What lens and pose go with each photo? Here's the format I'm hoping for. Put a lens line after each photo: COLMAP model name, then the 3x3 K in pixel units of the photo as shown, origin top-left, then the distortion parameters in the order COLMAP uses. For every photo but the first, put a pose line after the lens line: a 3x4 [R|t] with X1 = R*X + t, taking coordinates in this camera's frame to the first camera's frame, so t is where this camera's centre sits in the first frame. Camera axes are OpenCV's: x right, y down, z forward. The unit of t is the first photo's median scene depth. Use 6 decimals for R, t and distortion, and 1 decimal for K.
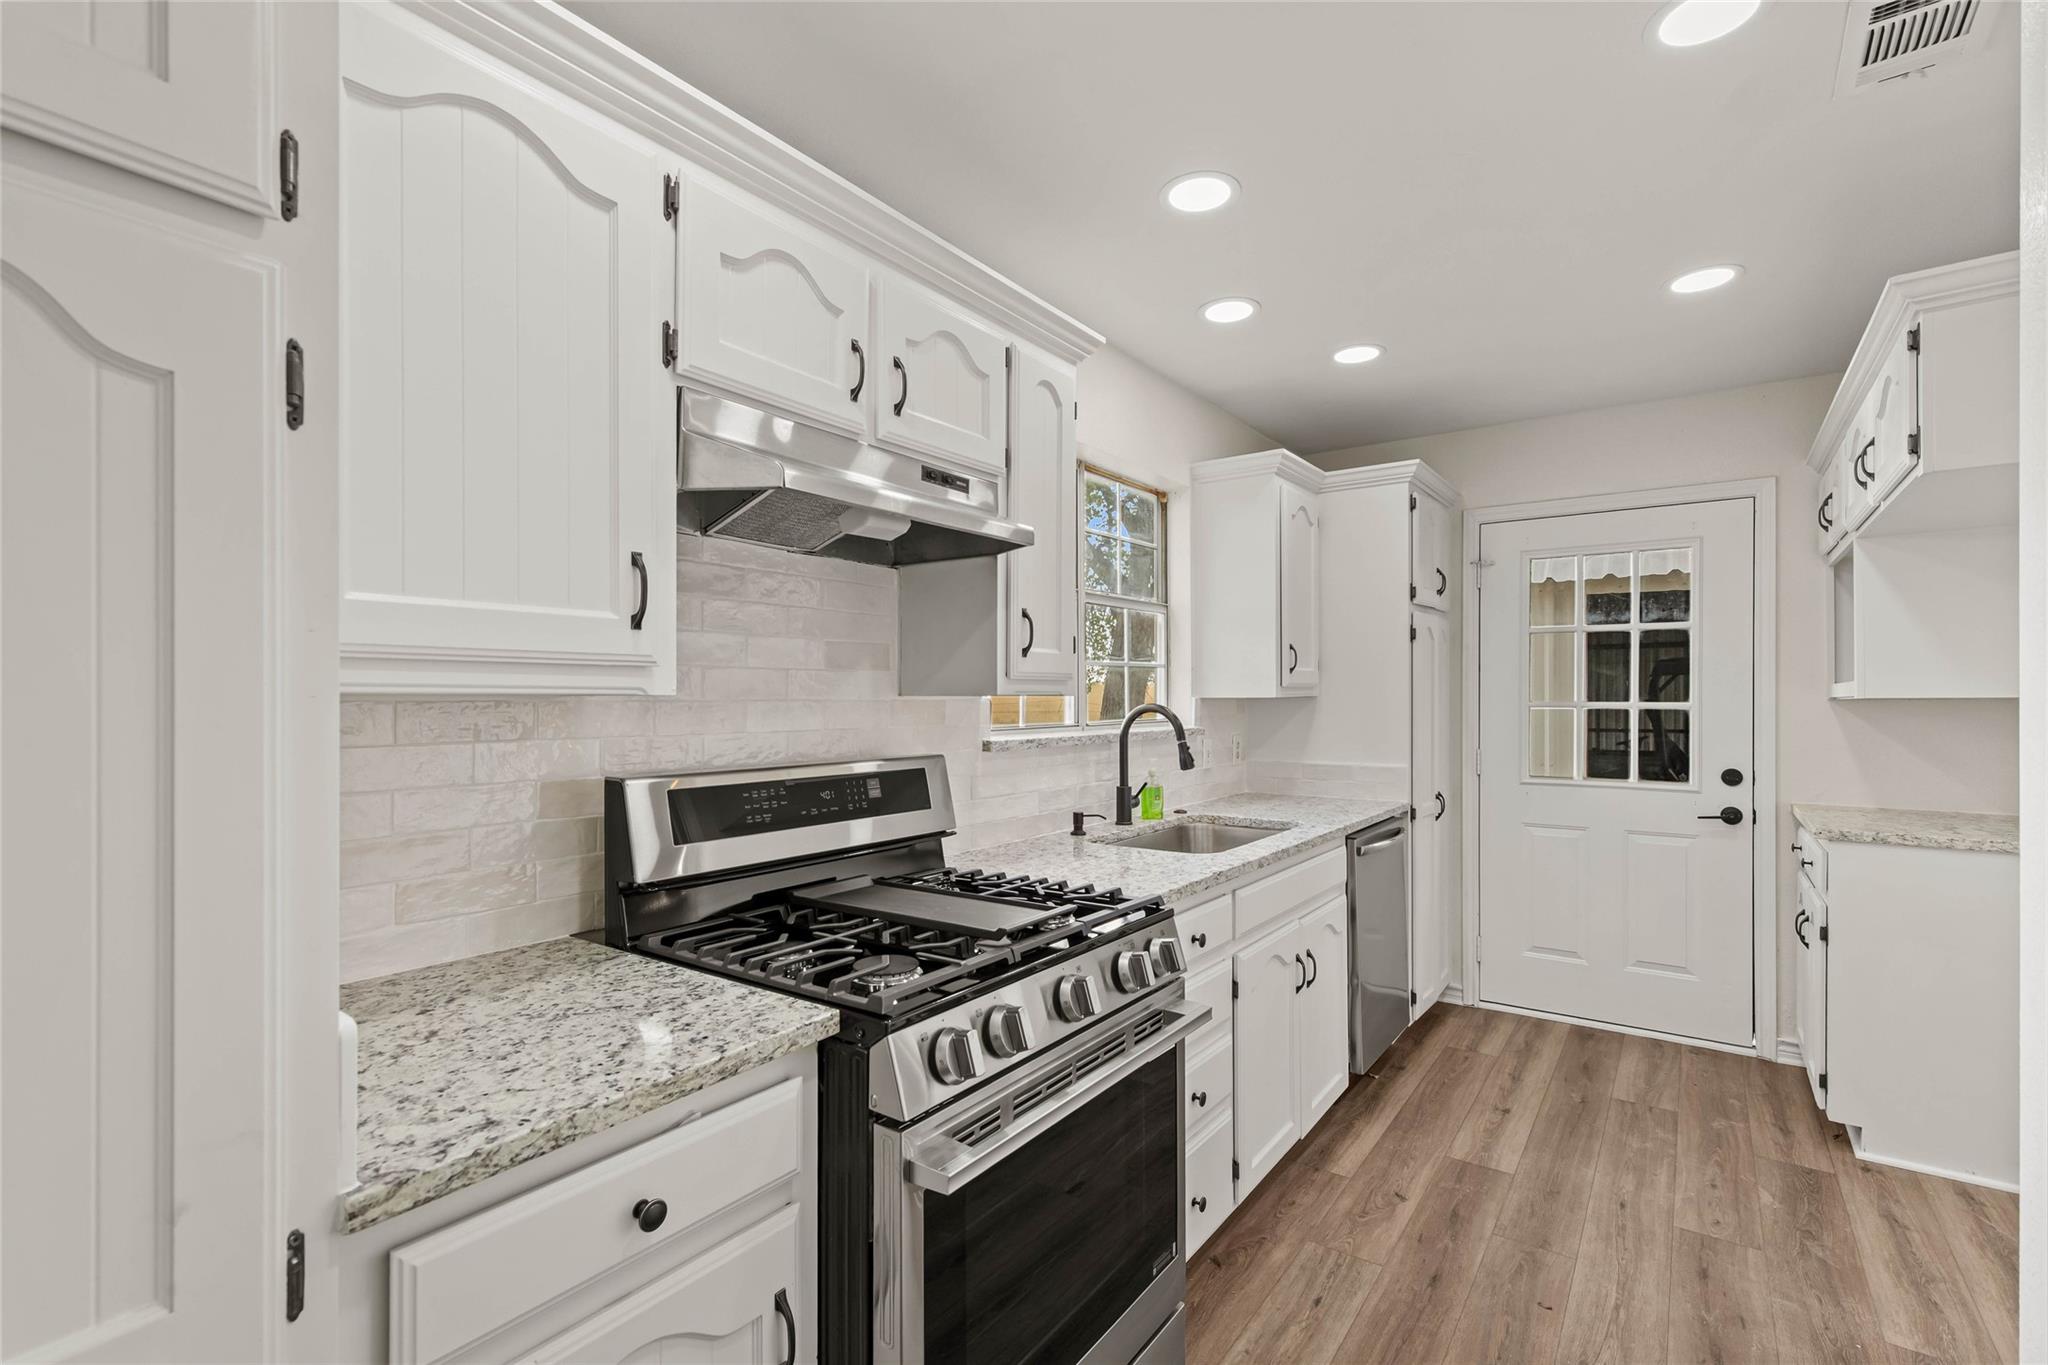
lens RADIAL K [[926.8, 0, 1038.3], [0, 926.8, 701.0], [0, 0, 1]] dist [0.010752, -0.002077]
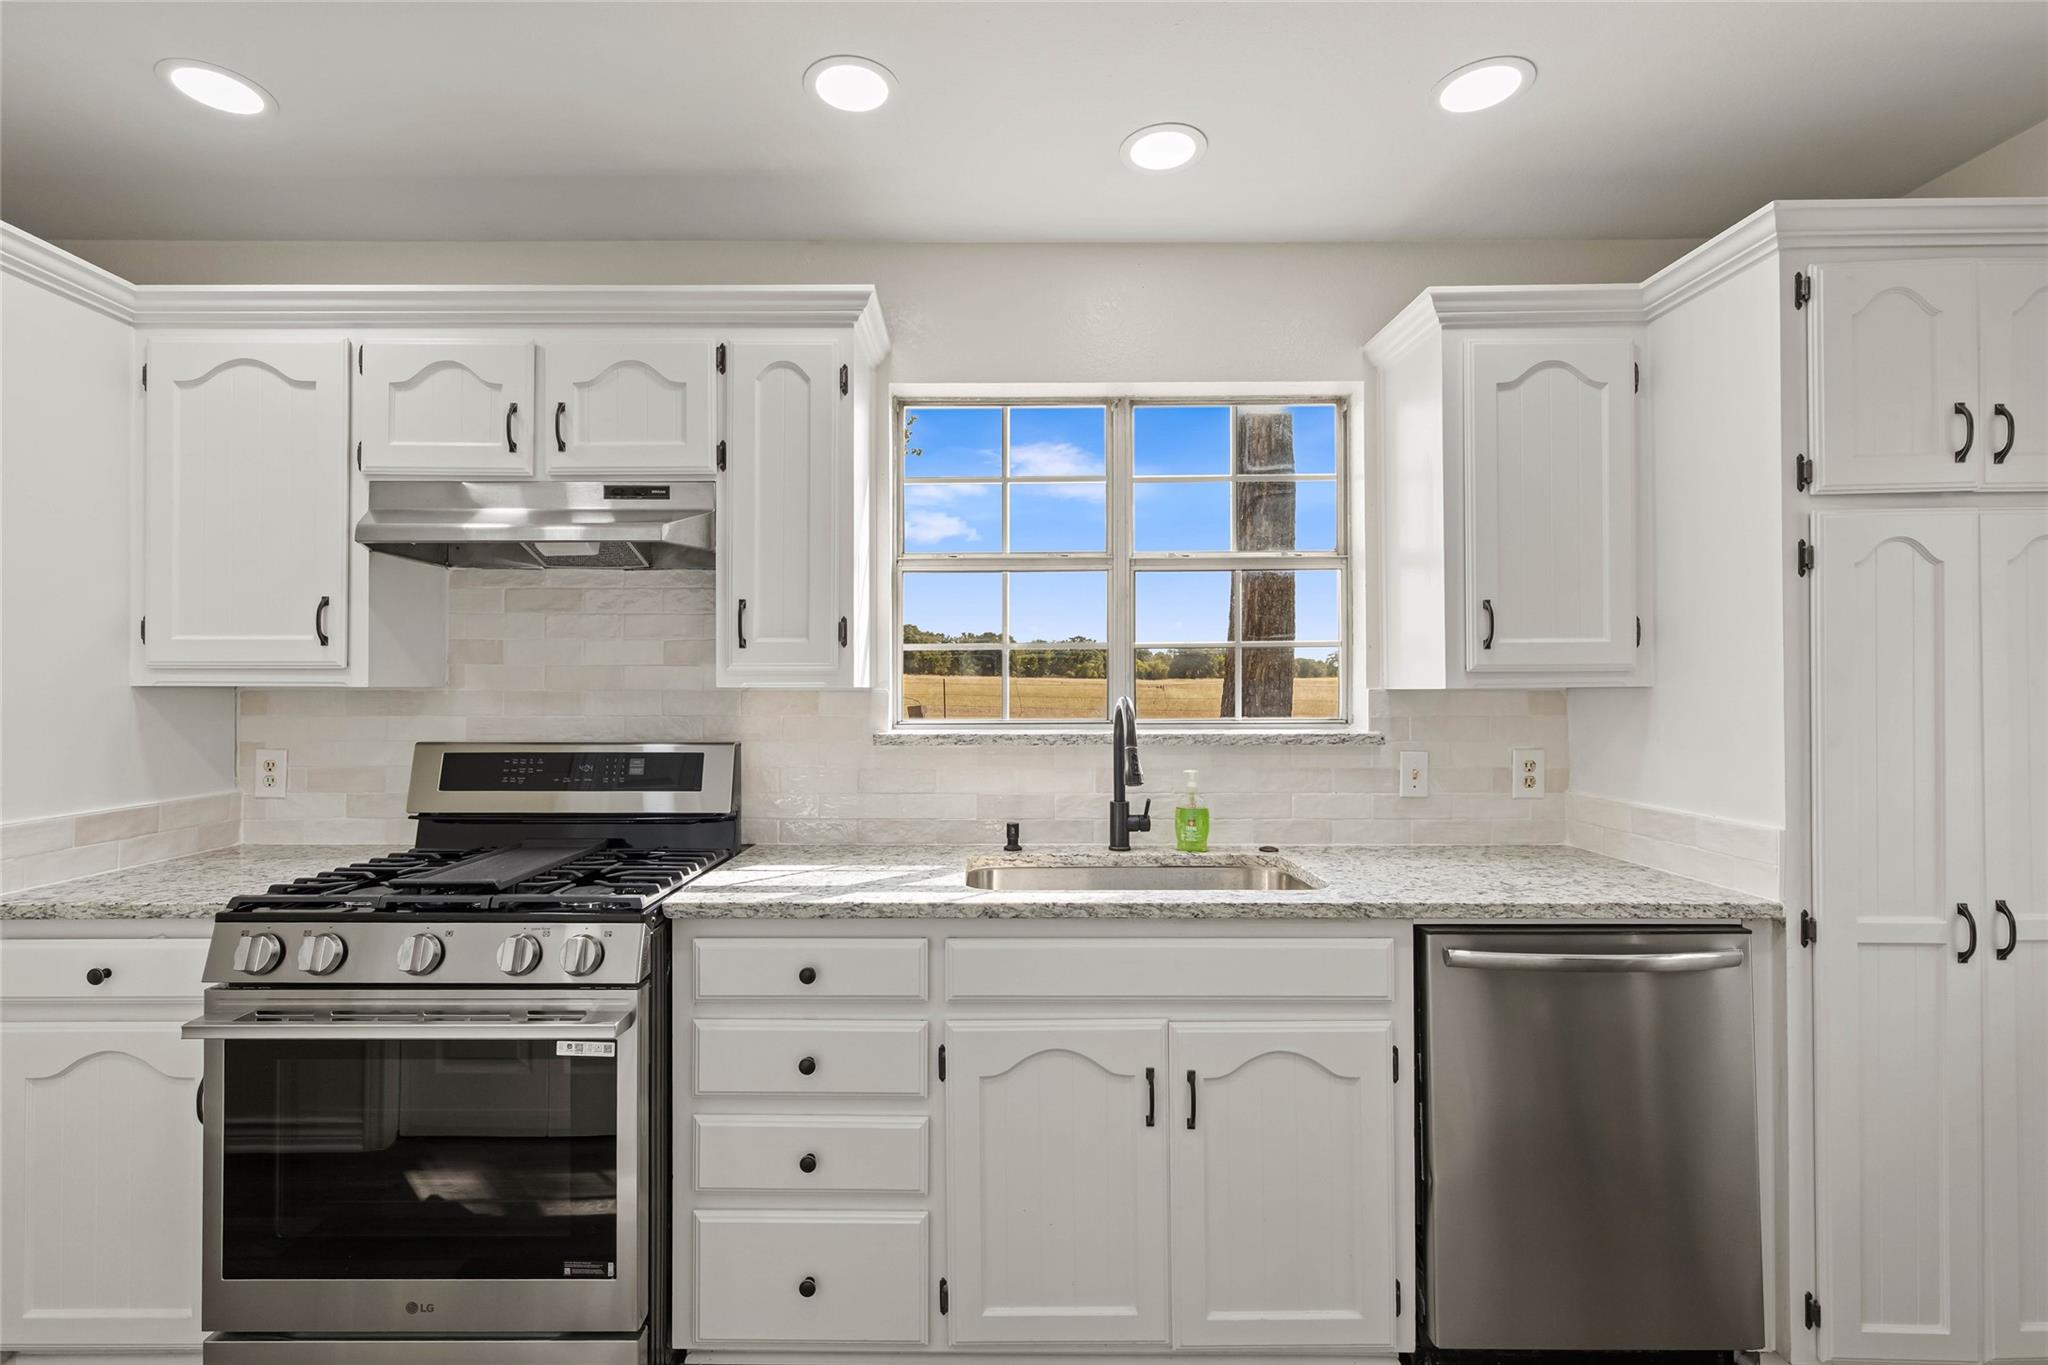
lens RADIAL K [[926.8, 0, 985.5], [0, 926.8, 687.5], [0, 0, 1]] dist [0.010752, -0.002077]
pose [[0.576661, -0.002293, -0.816981, 0.913033], [-0.004204, 0.999974, -0.005773, -0.000184], [0.816973, 0.006764, 0.576636, 0.609023]]
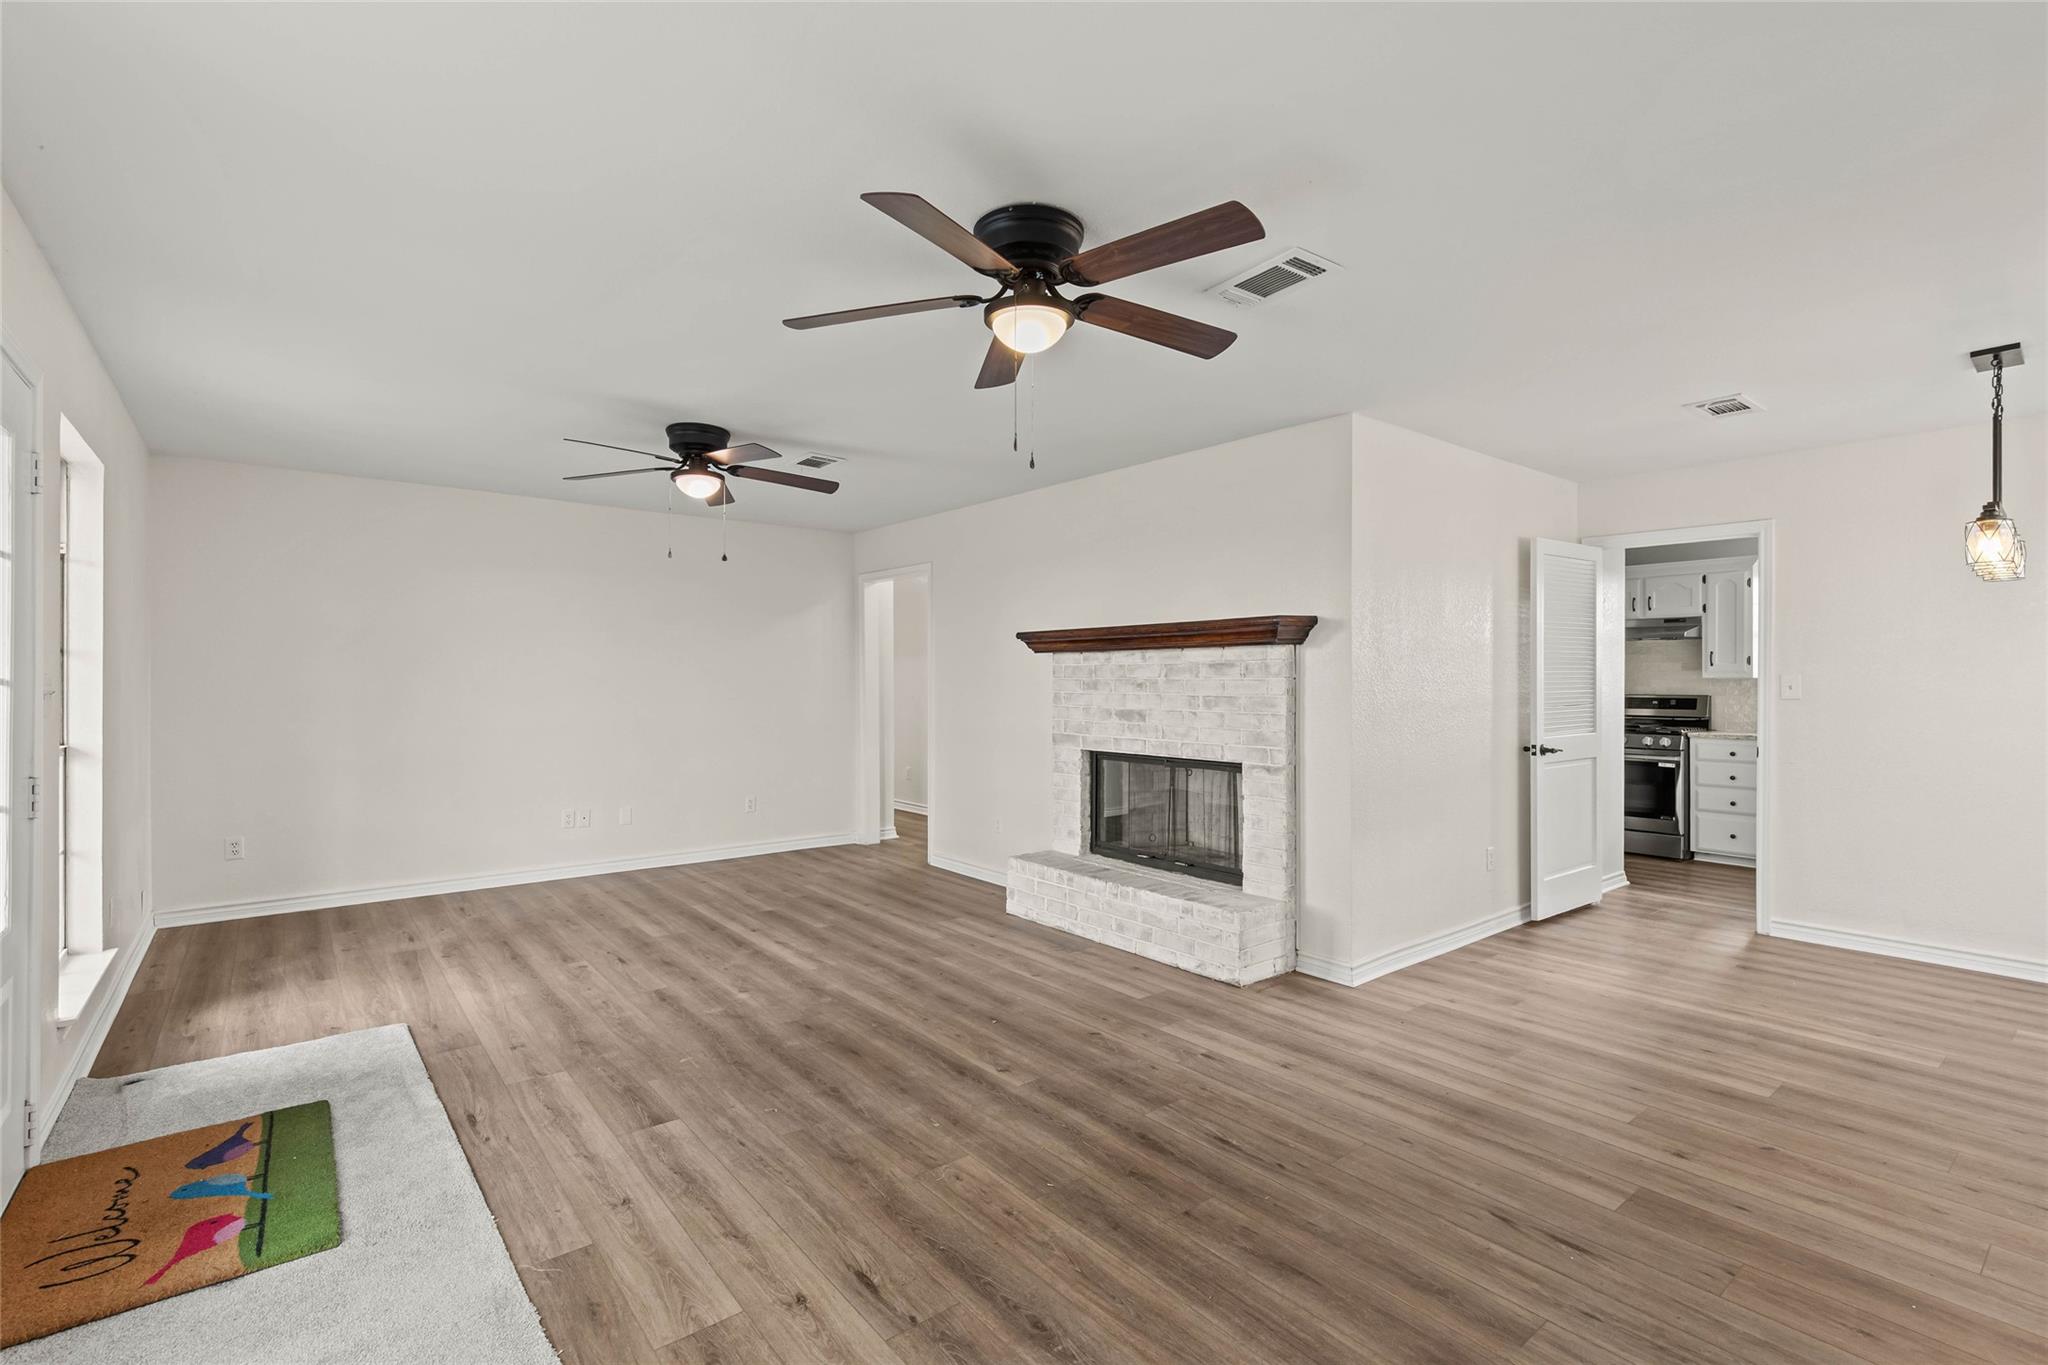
lens RADIAL K [[926.8, 0, 1042.8], [0, 926.8, 682.0], [0, 0, 1]] dist [0.010752, -0.002077]
pose [[-0.263320, 0.000295, -0.964708, 3.692085], [-0.003965, 0.999991, 0.001388, 0.014852], [0.964700, 0.004191, -0.263317, -0.423571]]
